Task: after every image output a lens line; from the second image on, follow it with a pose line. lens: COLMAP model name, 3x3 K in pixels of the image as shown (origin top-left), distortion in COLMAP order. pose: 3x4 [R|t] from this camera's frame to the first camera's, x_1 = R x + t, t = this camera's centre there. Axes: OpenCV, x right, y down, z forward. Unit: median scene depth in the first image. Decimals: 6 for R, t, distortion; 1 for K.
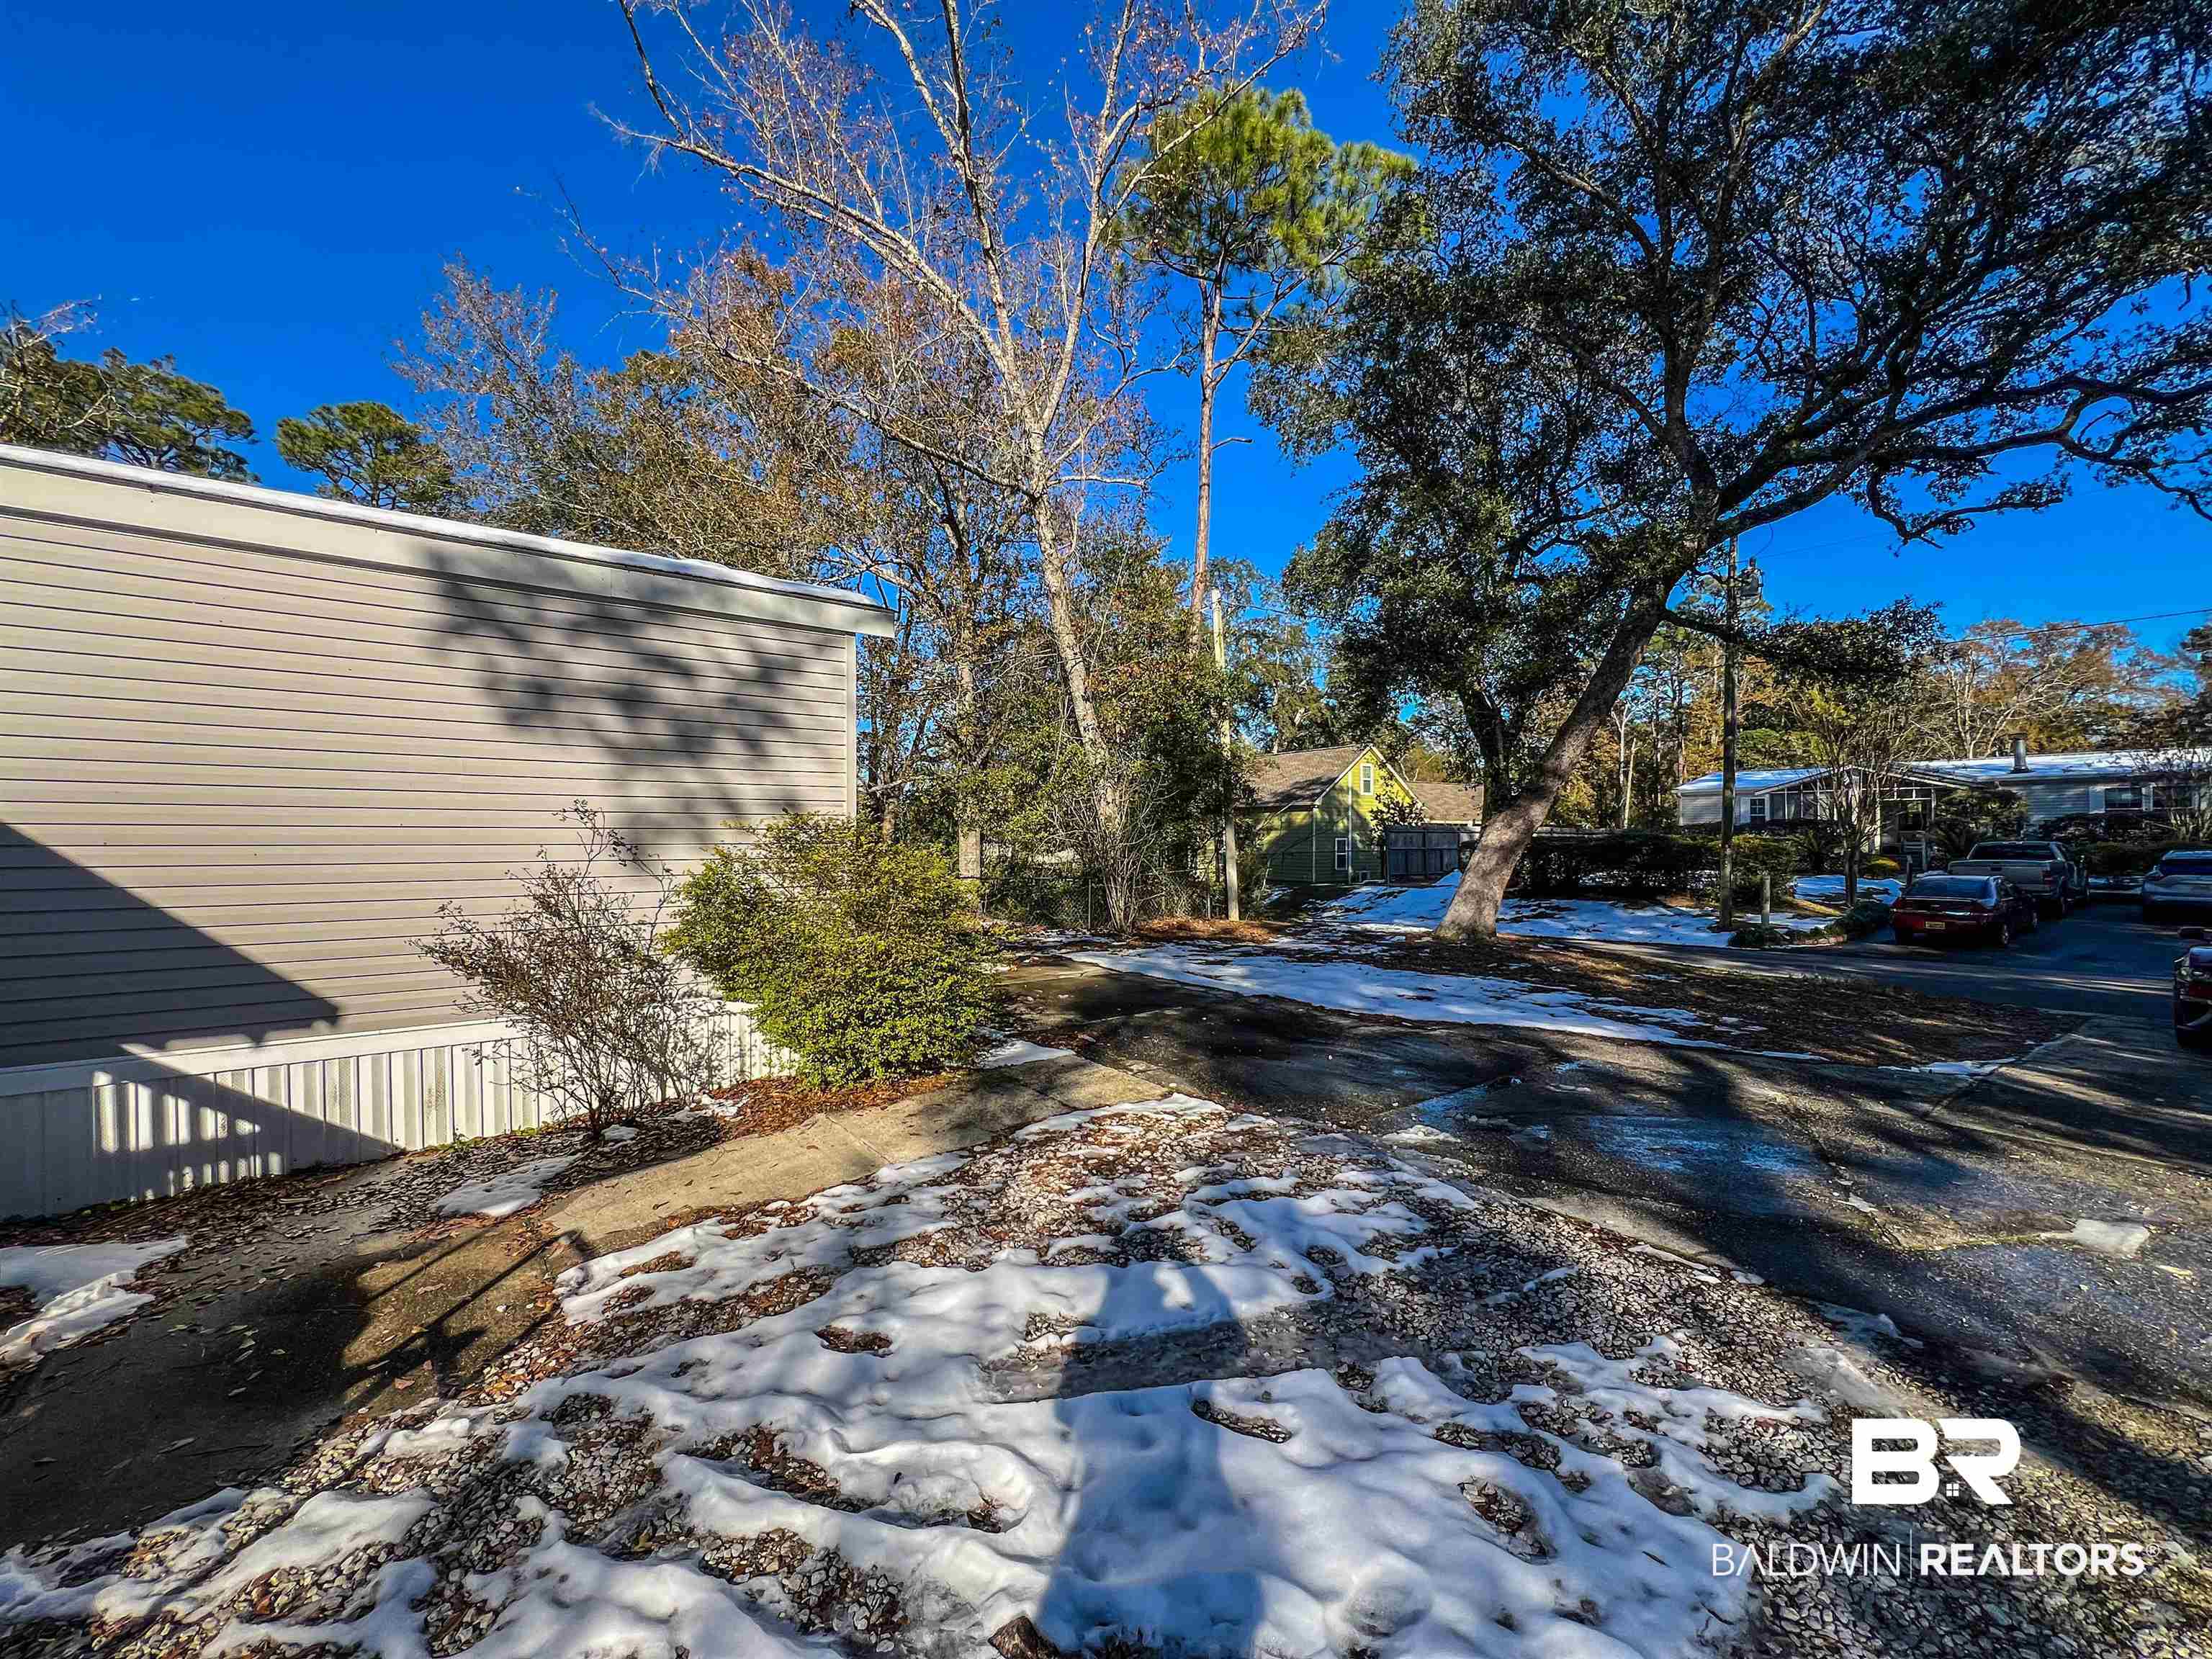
lens RADIAL K [[880.0, 0, 1104.2], [0, 880.0, 823.7], [0, 0, 1]] dist [-0.003184, 0.000439]
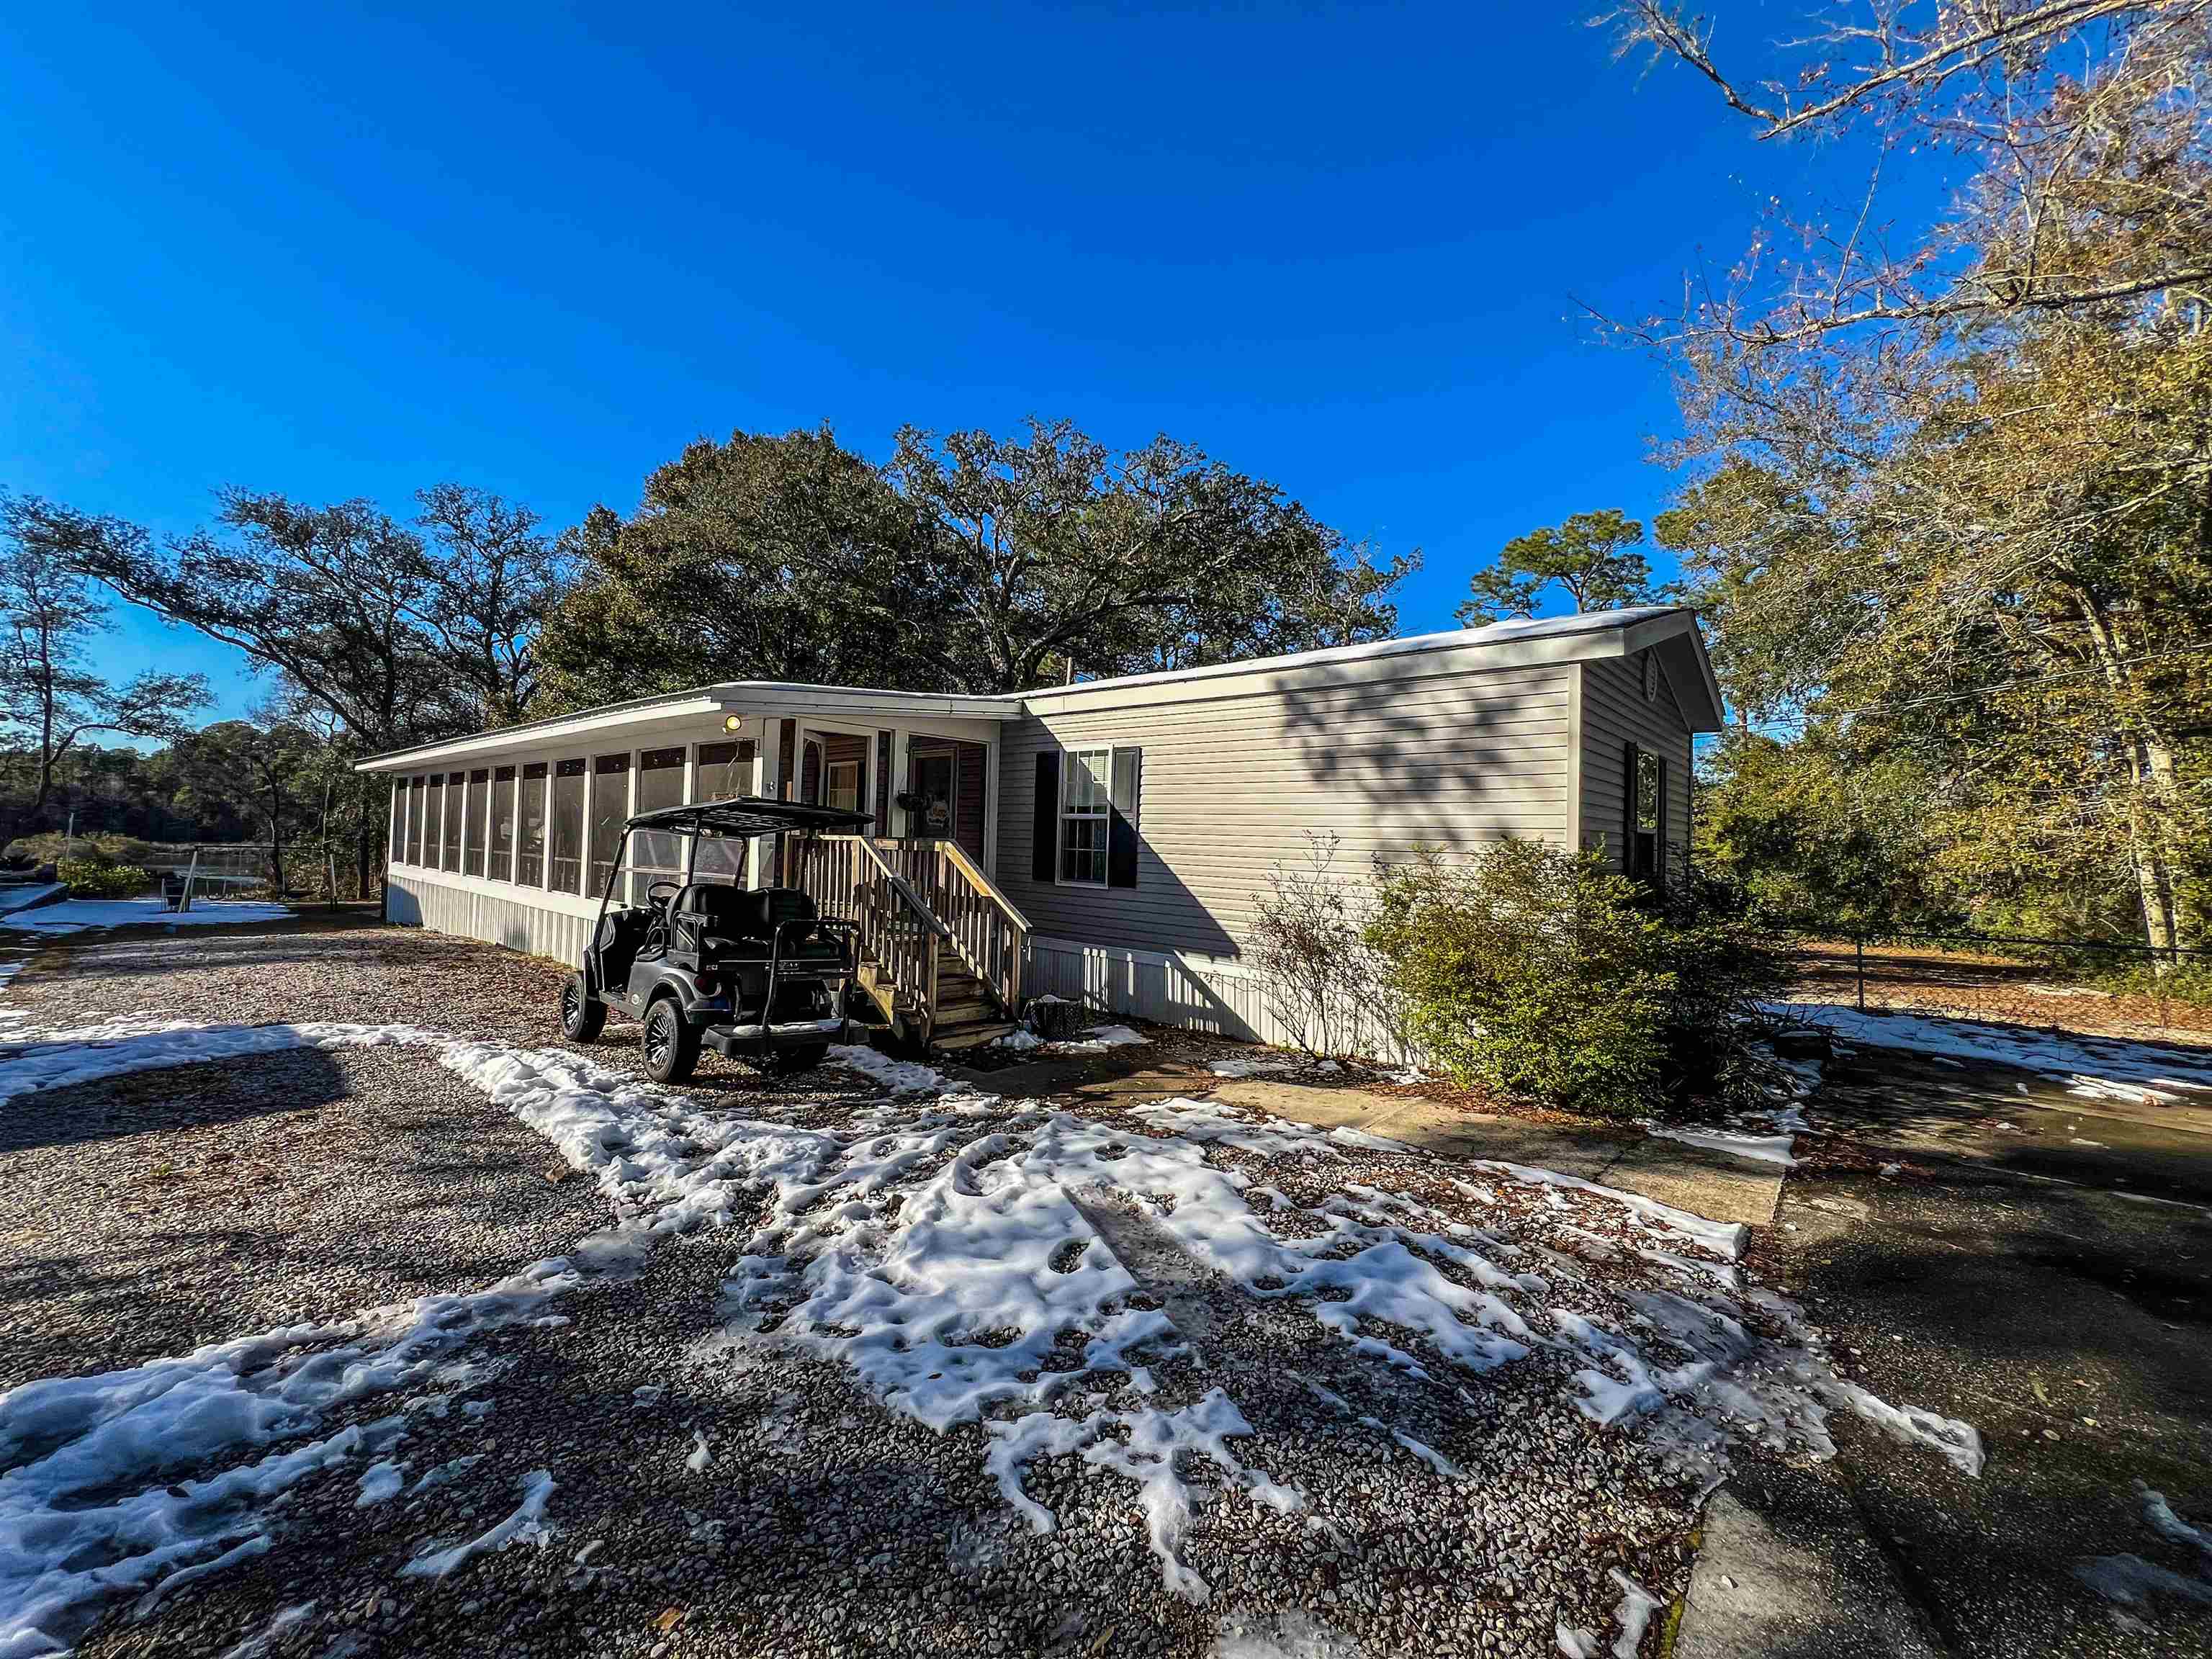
lens RADIAL K [[880.0, 0, 1101.7], [0, 880.0, 828.3], [0, 0, 1]] dist [-0.003184, 0.000439]
pose [[0.186457, -0.013489, -0.982371, 0.781851], [-0.019777, 0.999652, -0.017480, 0.003150], [0.982264, 0.022687, 0.186125, 0.379622]]
